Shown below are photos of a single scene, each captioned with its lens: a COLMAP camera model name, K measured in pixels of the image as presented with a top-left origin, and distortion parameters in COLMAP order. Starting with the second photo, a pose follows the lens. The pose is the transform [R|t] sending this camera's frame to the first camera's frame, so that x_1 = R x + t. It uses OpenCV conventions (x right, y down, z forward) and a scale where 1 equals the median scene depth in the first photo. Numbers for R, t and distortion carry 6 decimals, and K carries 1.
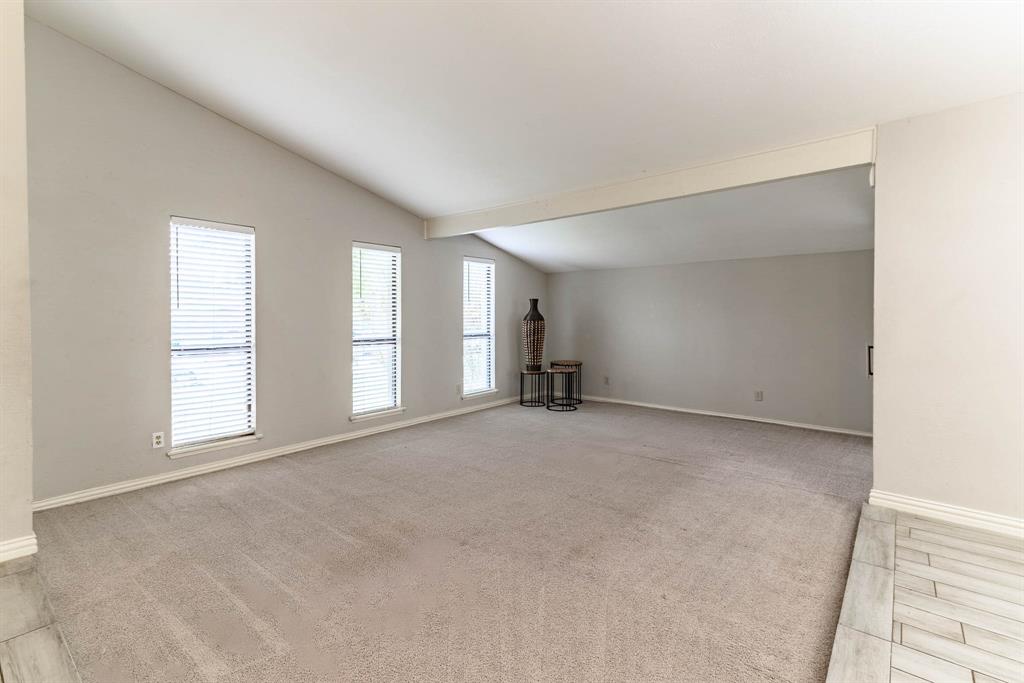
lens RADIAL K [[469.5, 0, 515.9], [0, 469.5, 320.4], [0, 0, 1]] dist [0.020457, -0.000243]
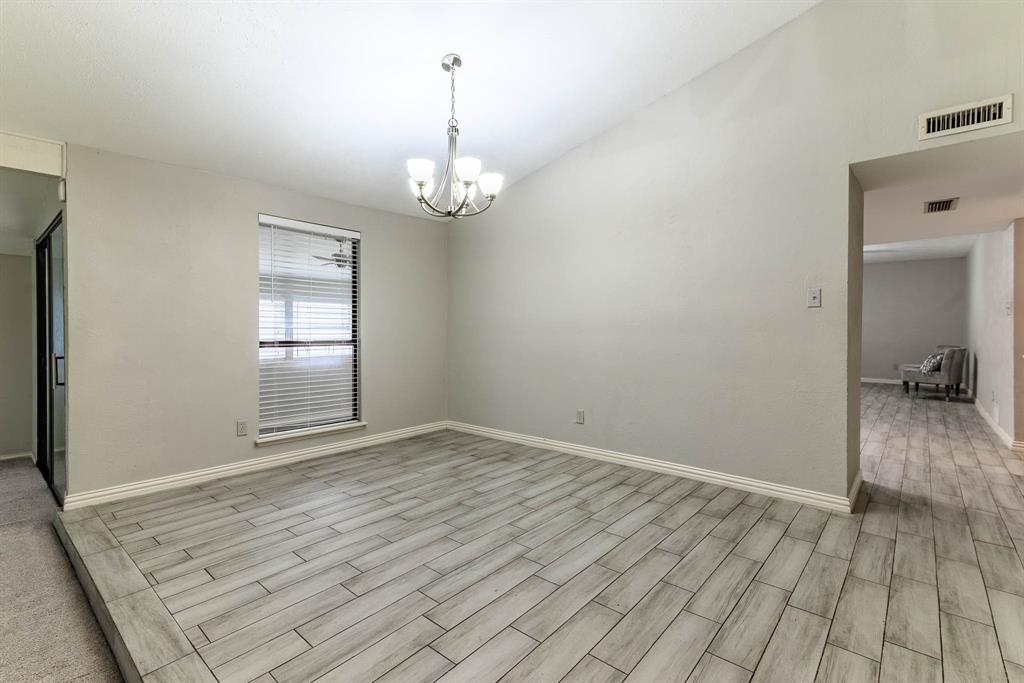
lens RADIAL K [[466.7, 0, 509.2], [0, 466.7, 334.9], [0, 0, 1]] dist [0.017677, -0.000377]
pose [[0.028012, -0.014774, 0.999498, -0.193352], [0.007282, 0.999867, 0.014575, -0.000689], [-0.999581, 0.006870, 0.028116, 0.010618]]
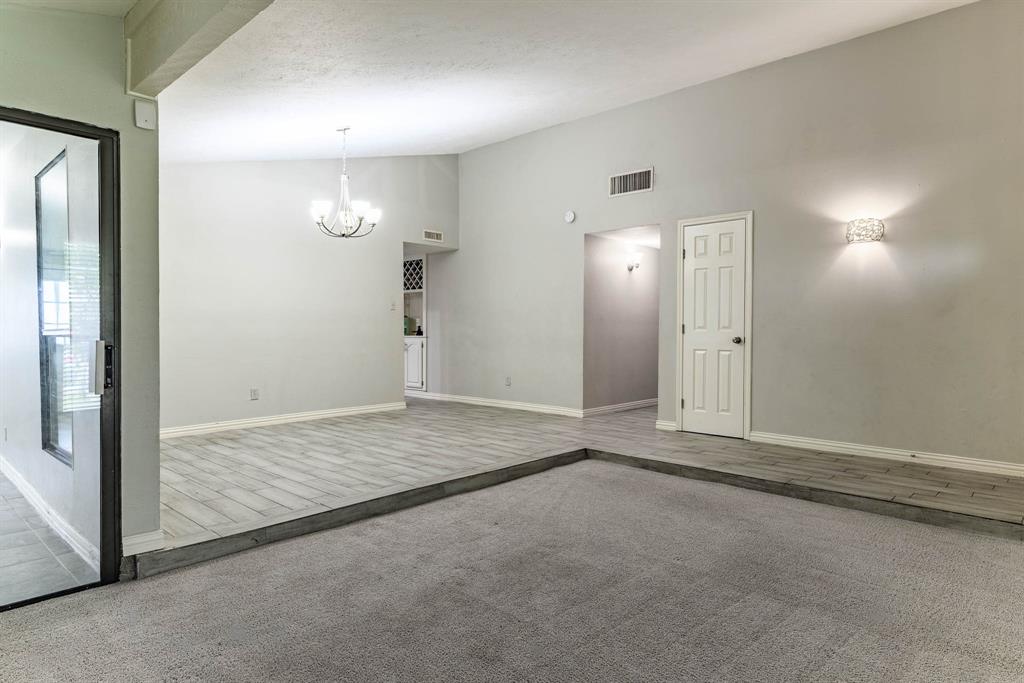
lens RADIAL K [[606.3, 0, 512.0], [0, 606.3, 341.5], [0, 0, 1]] dist [0.000512, 0.000213]
pose [[-0.997268, -0.001564, 0.073850, 0.076577], [0.000874, 0.999456, 0.032967, 0.009640], [-0.073861, 0.032941, -0.996724, 1.547058]]
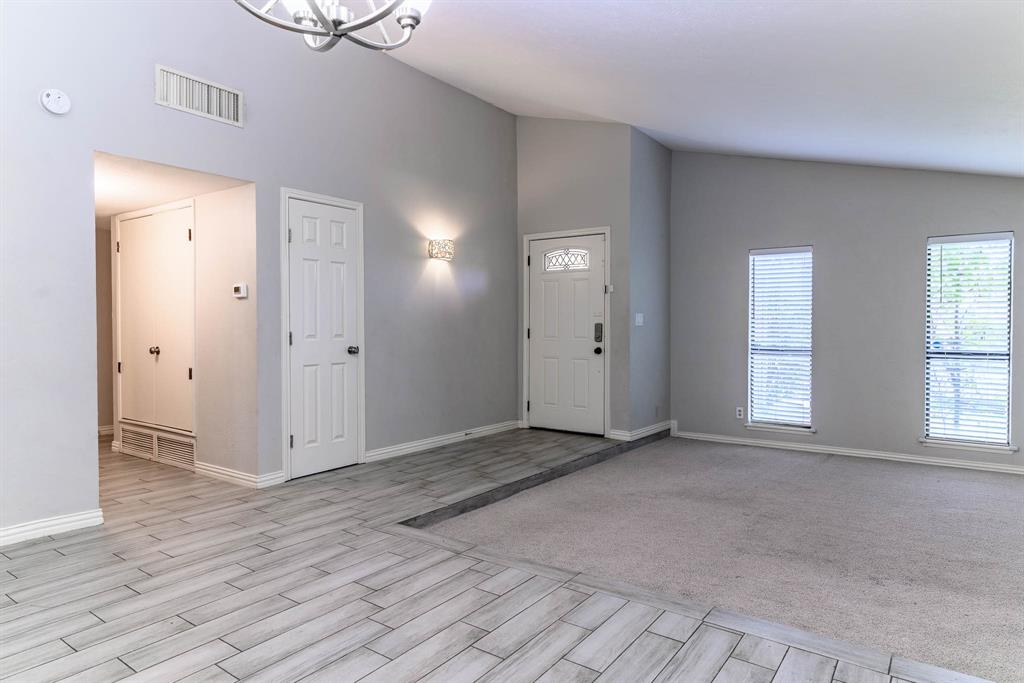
lens RADIAL K [[621.2, 0, 511.5], [0, 621.2, 325.9], [0, 0, 1]] dist [0.007920, 0.000017]
pose [[0.062925, 0.004463, -0.998008, 0.997354], [-0.008797, 0.999954, 0.003917, -0.003349], [0.997980, 0.008533, 0.062961, 0.214316]]
